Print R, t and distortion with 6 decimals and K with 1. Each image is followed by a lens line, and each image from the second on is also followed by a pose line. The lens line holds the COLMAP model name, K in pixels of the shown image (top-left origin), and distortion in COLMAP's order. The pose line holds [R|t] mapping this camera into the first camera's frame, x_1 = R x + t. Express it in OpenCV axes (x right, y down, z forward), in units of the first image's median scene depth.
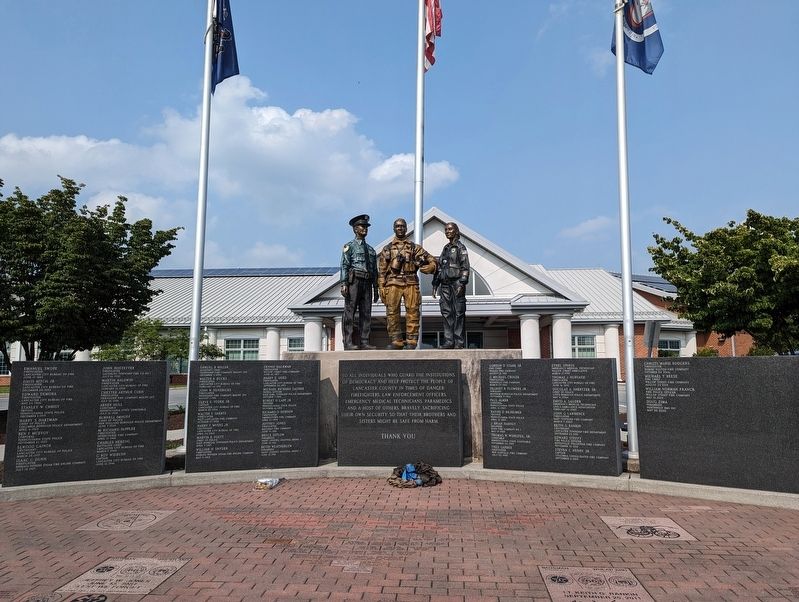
lens RADIAL K [[563.3, 0, 399.5], [0, 563.3, 301.0], [0, 0, 1]] dist [0.061834, -0.057961]
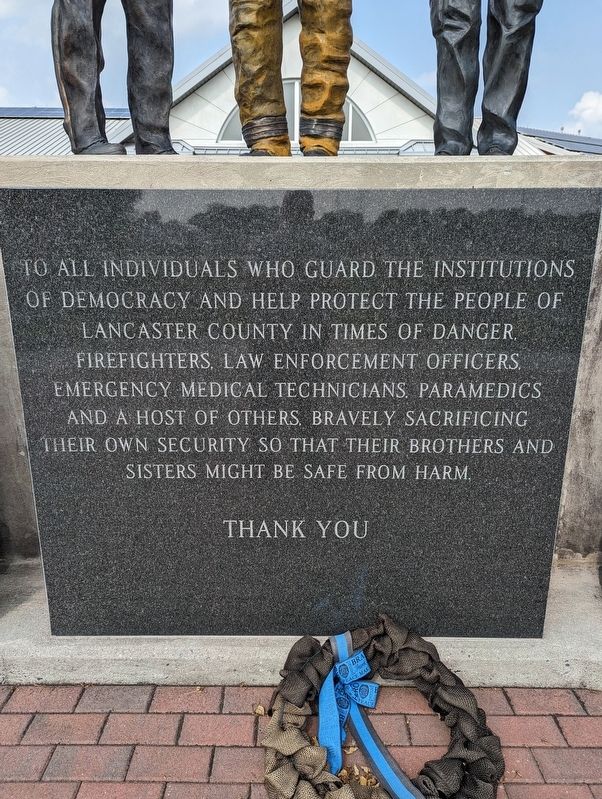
lens RADIAL K [[563.3, 0, 301.0], [0, 563.3, 399.5], [0, 0, 1]] dist [0.061834, -0.057961]
pose [[0.995465, -0.019039, 0.093207, -0.021191], [-0.017342, 0.927033, 0.374579, 0.097724], [-0.093537, -0.374497, 0.922498, 0.788874]]
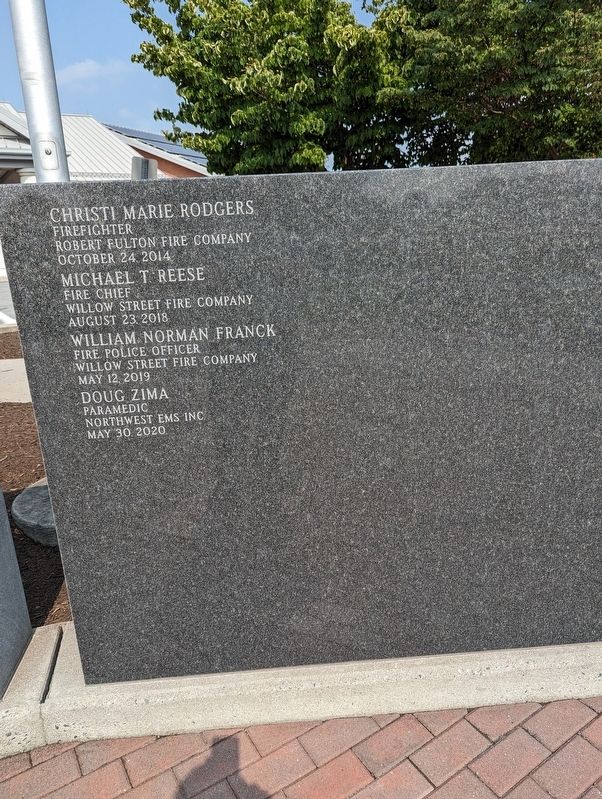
lens RADIAL K [[560.9, 0, 302.7], [0, 560.9, 409.8], [0, 0, 1]] dist [0.005560, -0.002699]
pose [[0.792009, -0.205999, 0.574705, 0.331277], [-0.035699, 0.924116, 0.380440, 0.084334], [-0.609464, -0.321828, 0.724555, 0.695812]]
